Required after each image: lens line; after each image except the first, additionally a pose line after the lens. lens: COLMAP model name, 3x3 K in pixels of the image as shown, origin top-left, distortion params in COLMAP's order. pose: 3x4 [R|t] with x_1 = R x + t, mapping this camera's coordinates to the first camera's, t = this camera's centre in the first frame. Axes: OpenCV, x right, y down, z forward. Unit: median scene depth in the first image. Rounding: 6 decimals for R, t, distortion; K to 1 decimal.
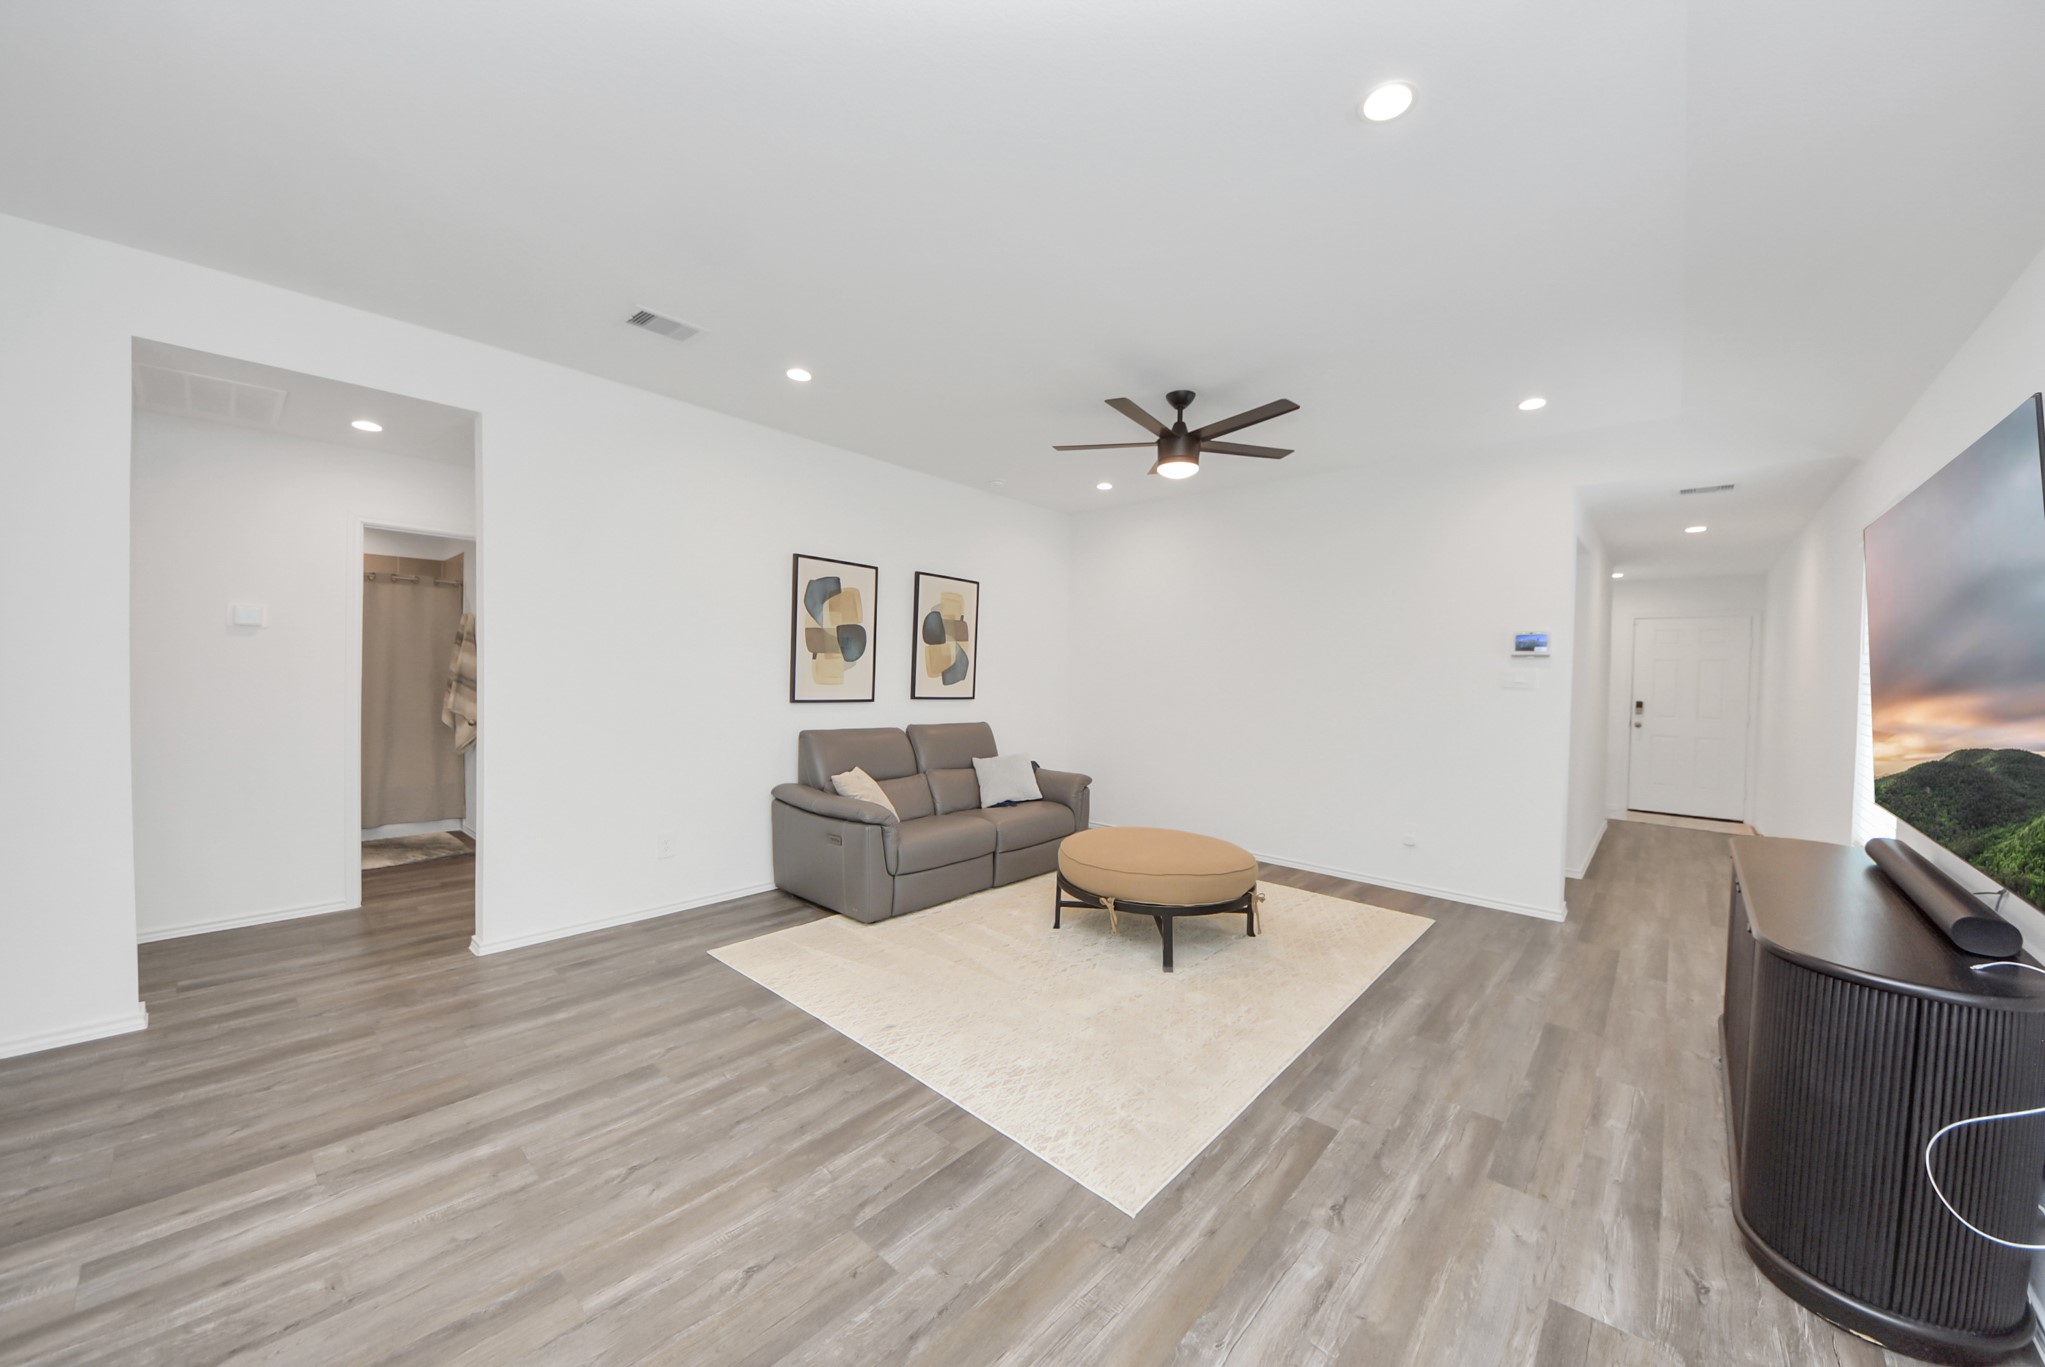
lens RADIAL K [[729.4, 0, 1022.5], [0, 729.4, 683.5], [0, 0, 1]] dist [-0.009809, -0.000059]
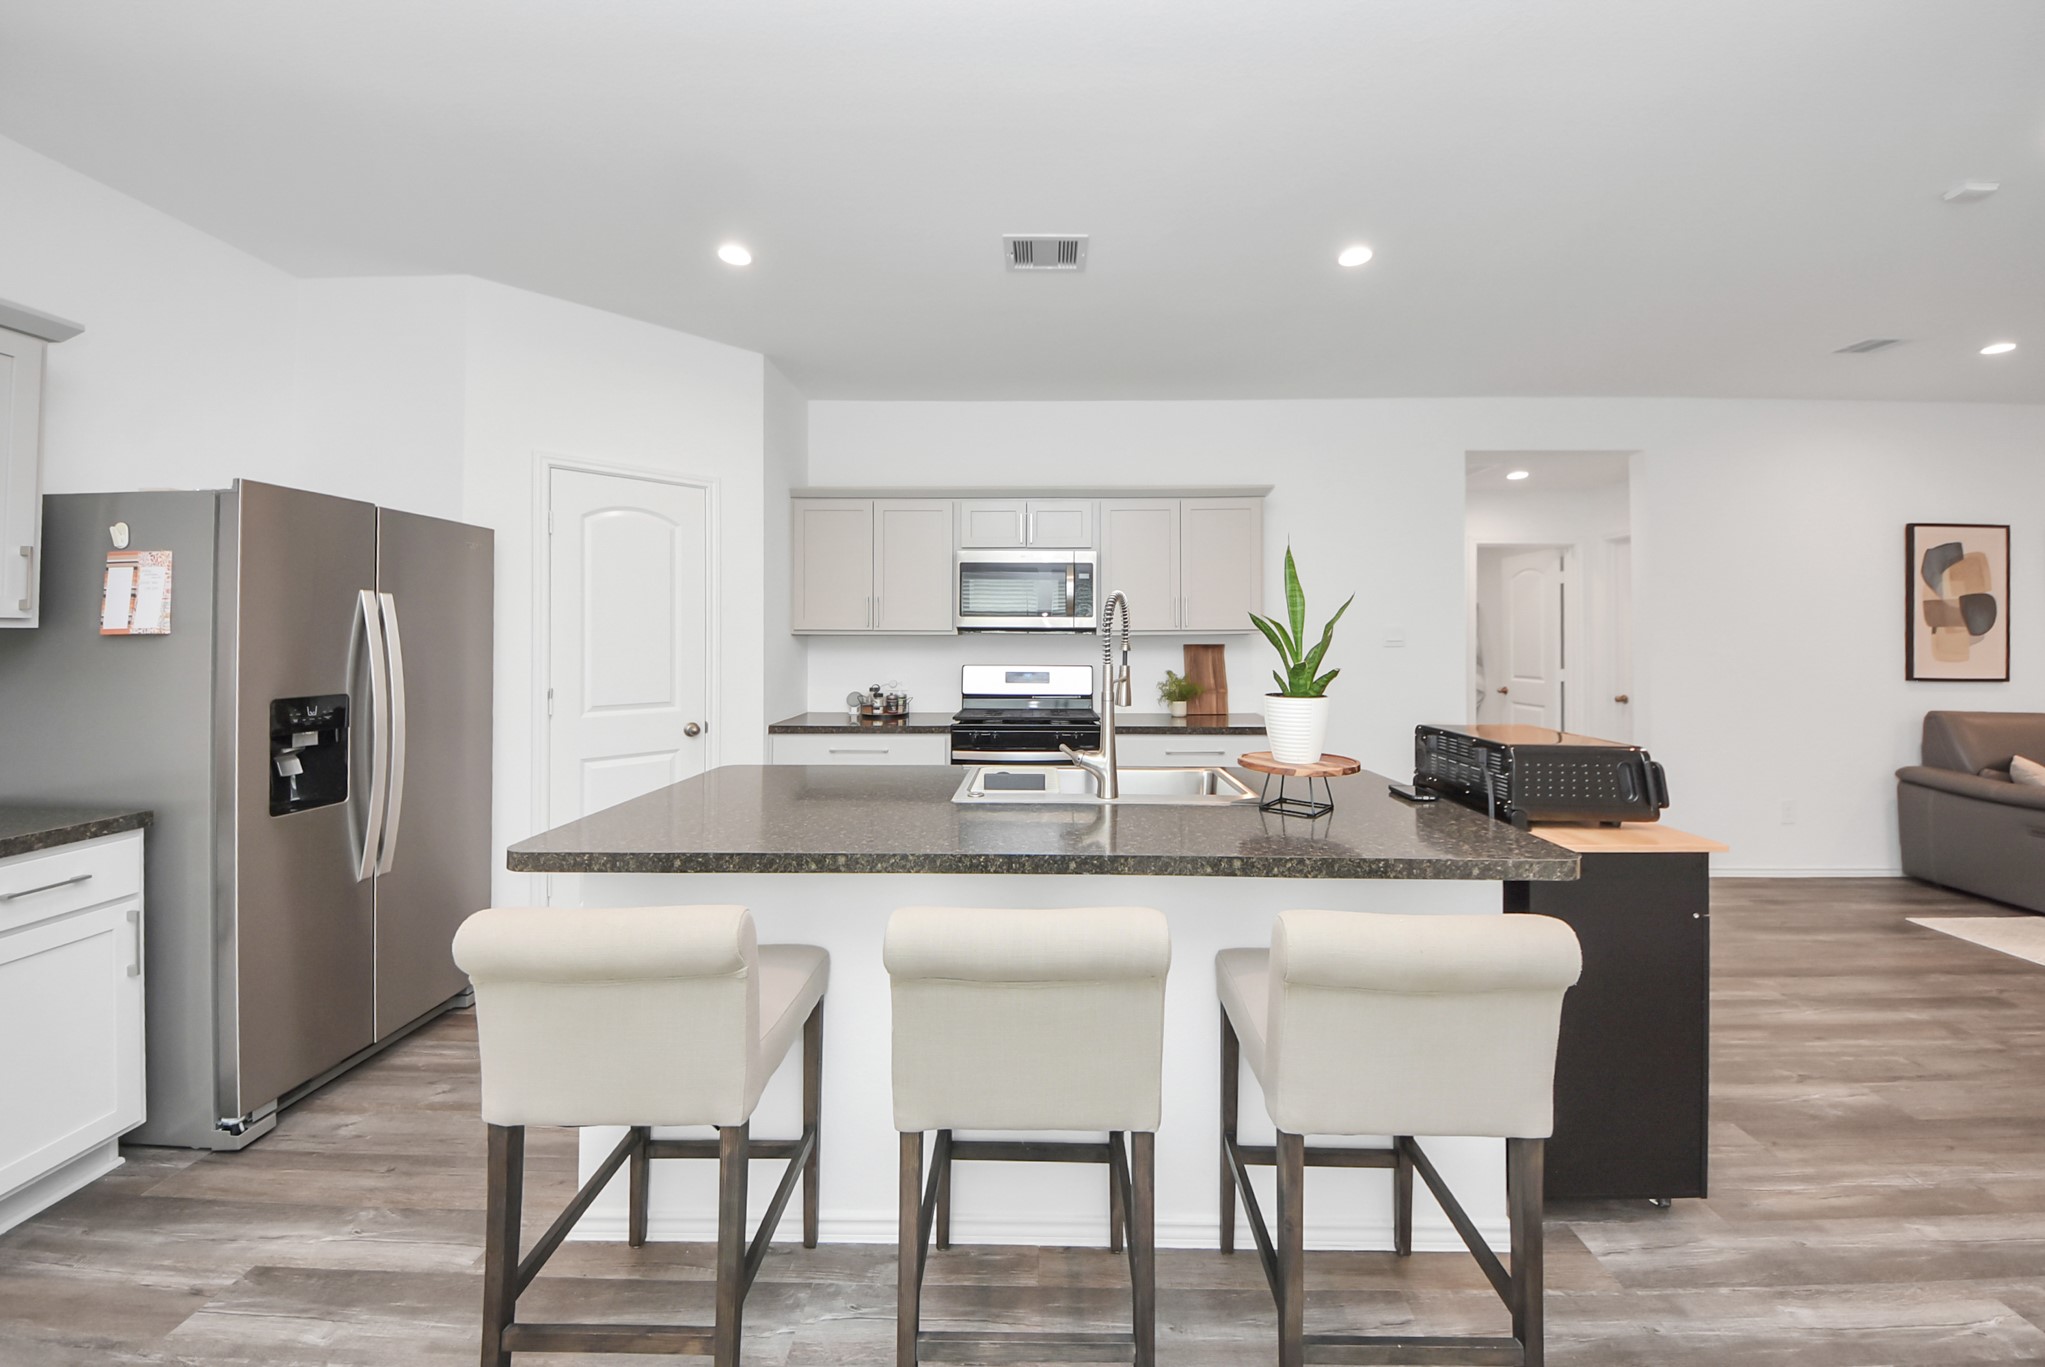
lens RADIAL K [[736.0, 0, 1049.5], [0, 736.0, 629.1], [0, 0, 1]] dist [0.001735, -0.007744]
pose [[0.650464, -0.028696, -0.758994, -0.311572], [-0.002888, 0.999185, -0.040252, 0.000832], [0.759531, 0.028374, 0.649852, -0.440589]]
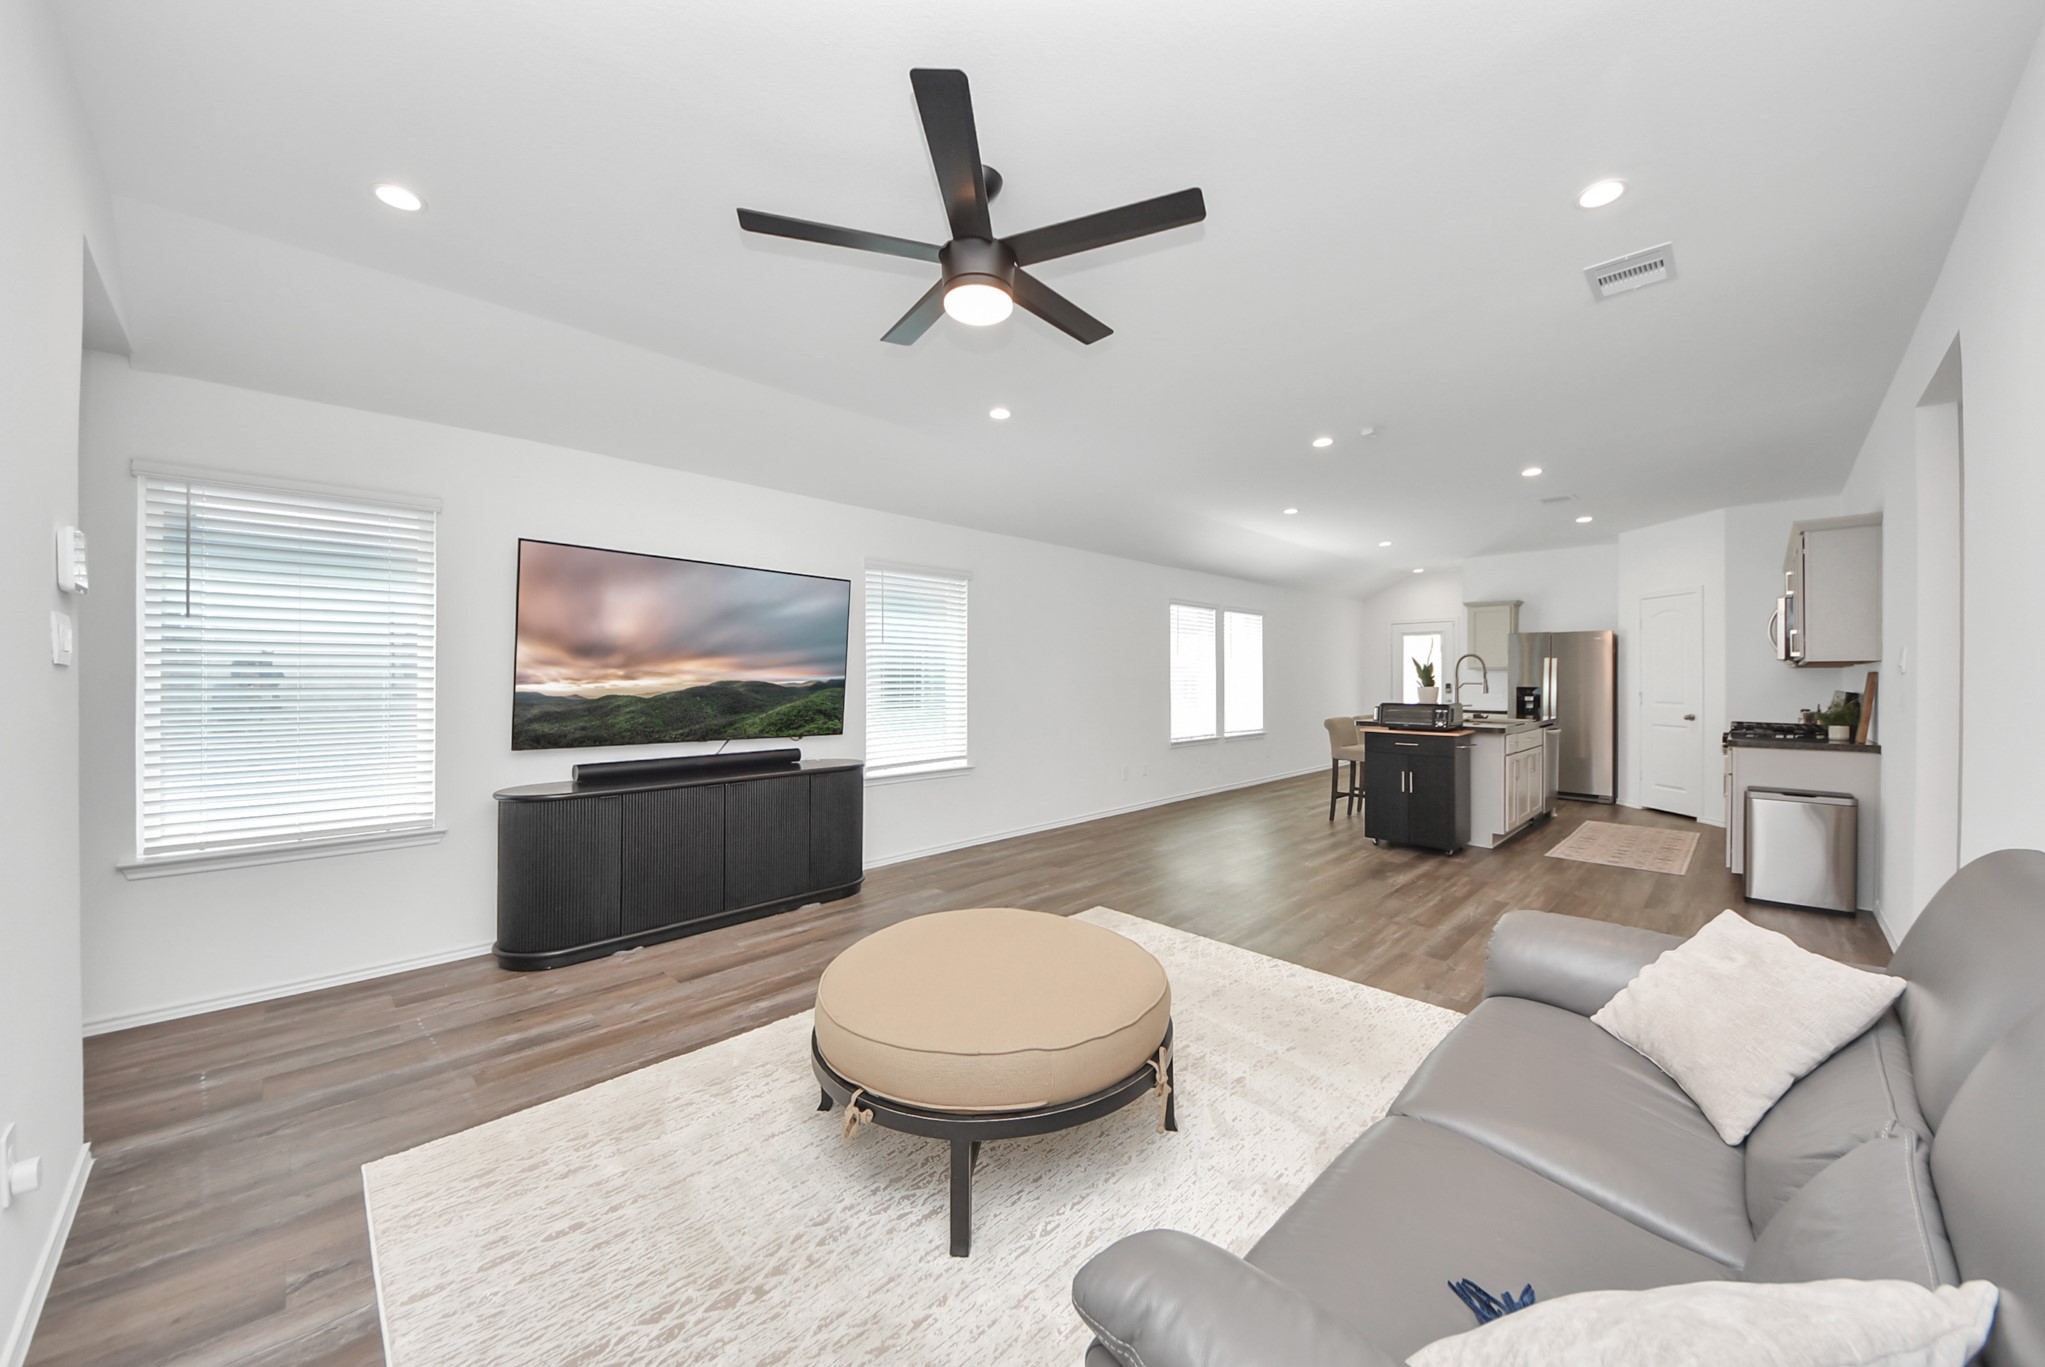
lens RADIAL K [[732.5, 0, 1022.5], [0, 732.5, 683.5], [0, 0, 1]] dist [0.029068, -0.029197]
pose [[-0.998435, -0.033931, 0.044449, 0.119528], [-0.032253, 0.998759, 0.037955, -0.011118], [-0.045682, 0.036462, -0.998290, 1.222171]]
